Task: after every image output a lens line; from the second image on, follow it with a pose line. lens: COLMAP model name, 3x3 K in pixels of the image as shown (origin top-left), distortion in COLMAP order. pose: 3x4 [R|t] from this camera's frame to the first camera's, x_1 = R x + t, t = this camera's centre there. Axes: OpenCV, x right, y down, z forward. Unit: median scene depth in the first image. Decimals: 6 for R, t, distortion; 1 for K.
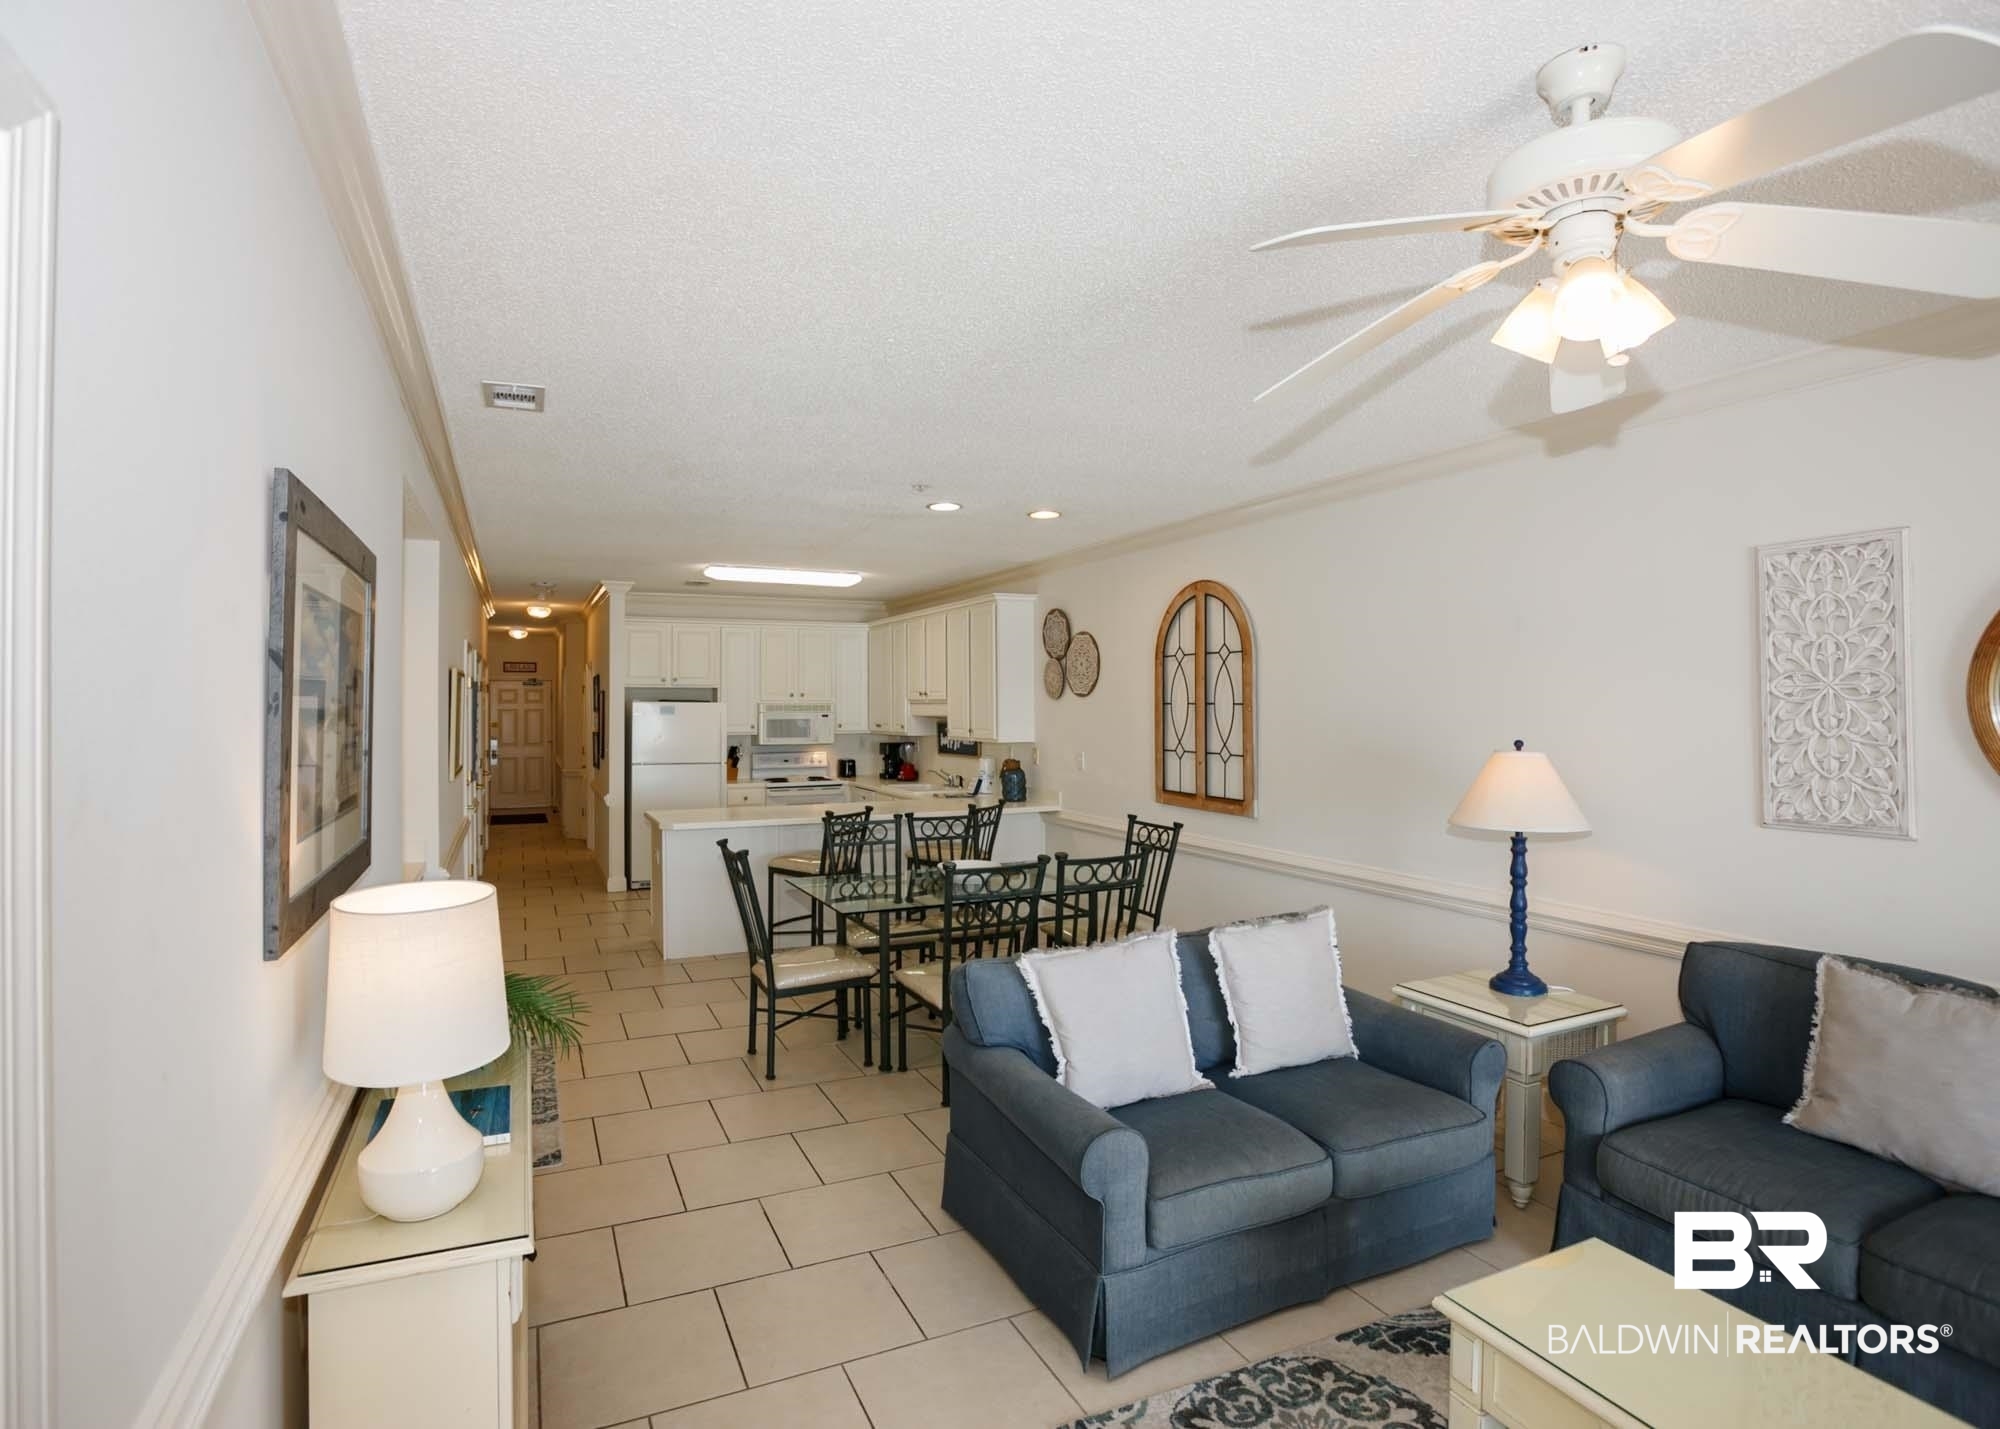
lens RADIAL K [[1005.5, 0, 975.8], [0, 1005.5, 699.4], [0, 0, 1]] dist [-0.065388, 0.020572]
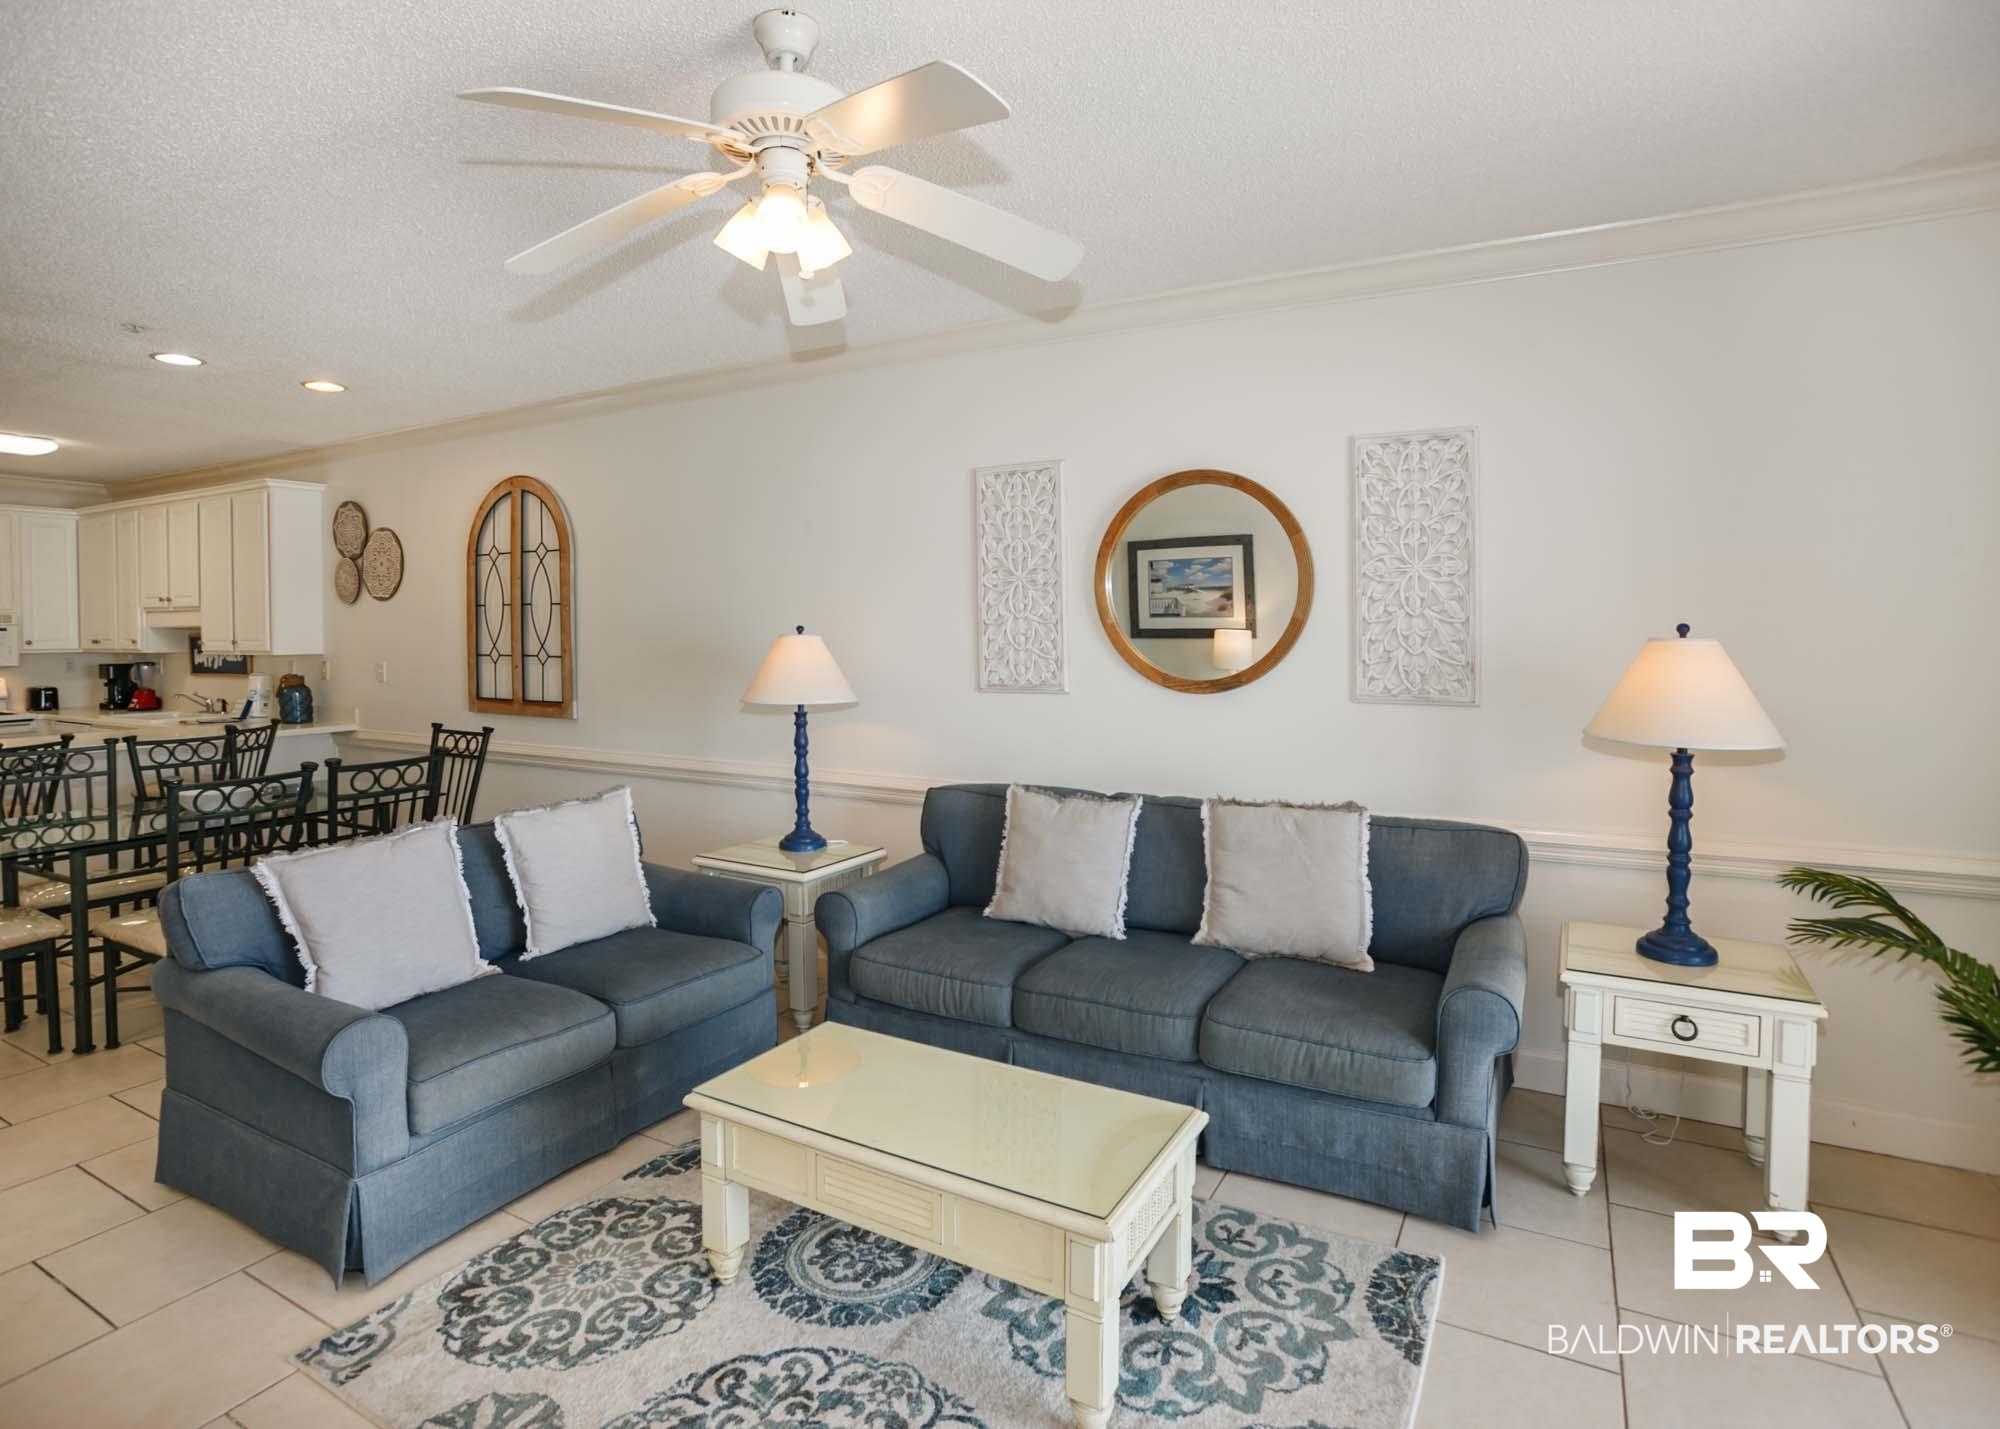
lens RADIAL K [[1005.5, 0, 1014.6], [0, 1005.5, 637.1], [0, 0, 1]] dist [-0.065388, 0.020572]
pose [[0.795737, -0.005948, 0.605613, 0.029821], [-0.000492, 0.999945, 0.010467, 0.025248], [-0.605642, -0.008627, 0.795691, -0.041137]]
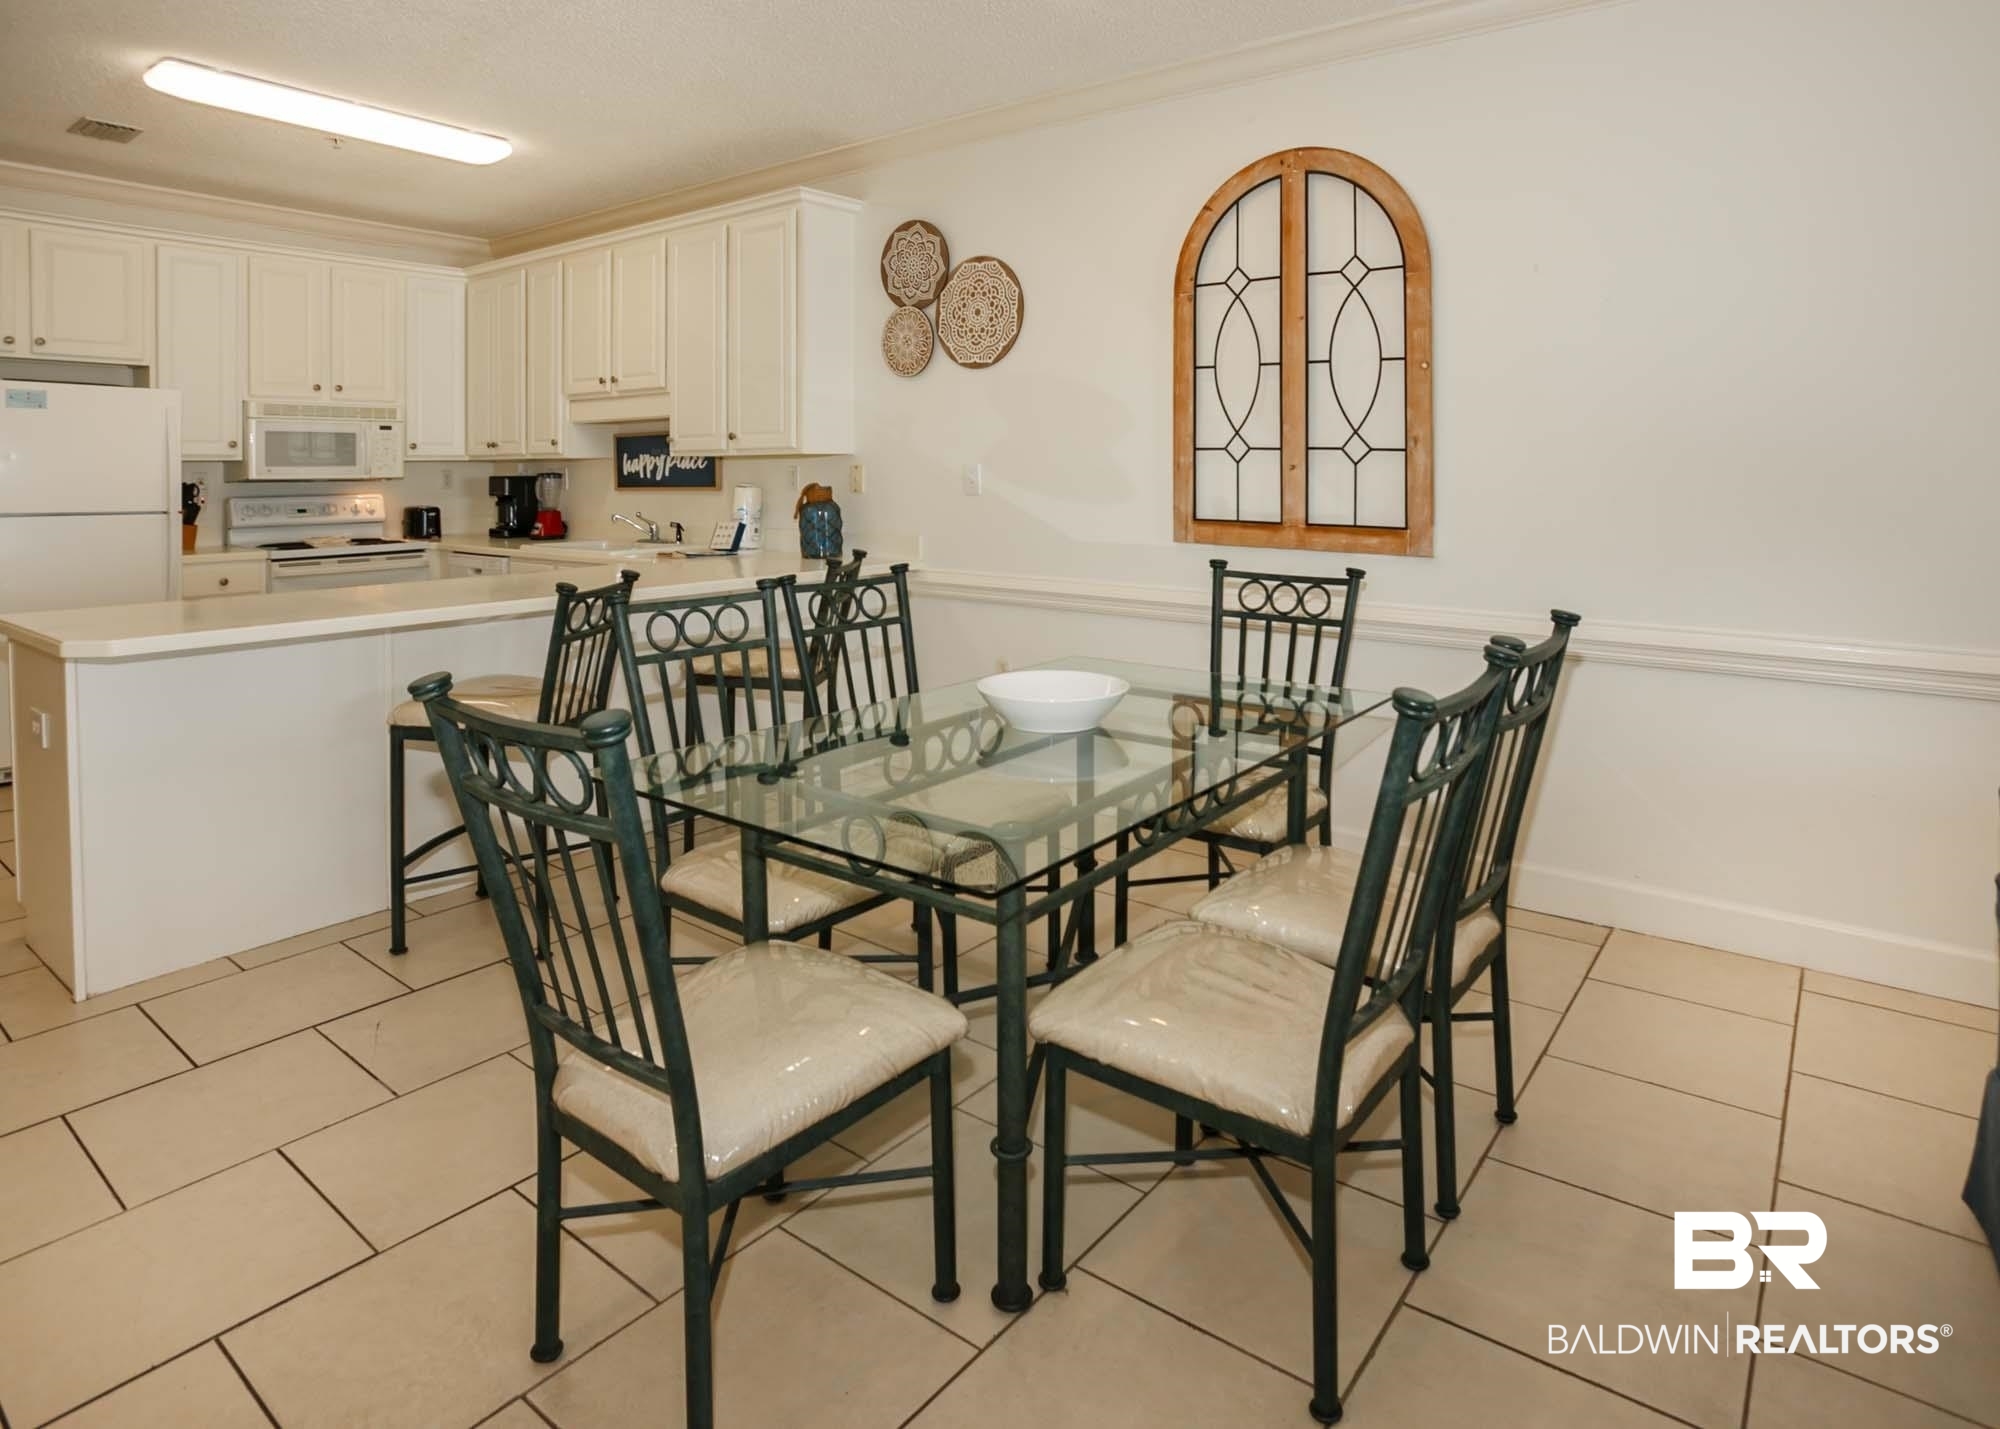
lens RADIAL K [[1005.5, 0, 1029.6], [0, 1005.5, 509.6], [0, 0, 1]] dist [-0.065388, 0.020572]
pose [[0.865338, -0.023720, 0.500628, -0.195572], [-0.000649, 0.998826, 0.048446, 0.060768], [-0.501189, -0.042247, 0.864306, 0.583127]]
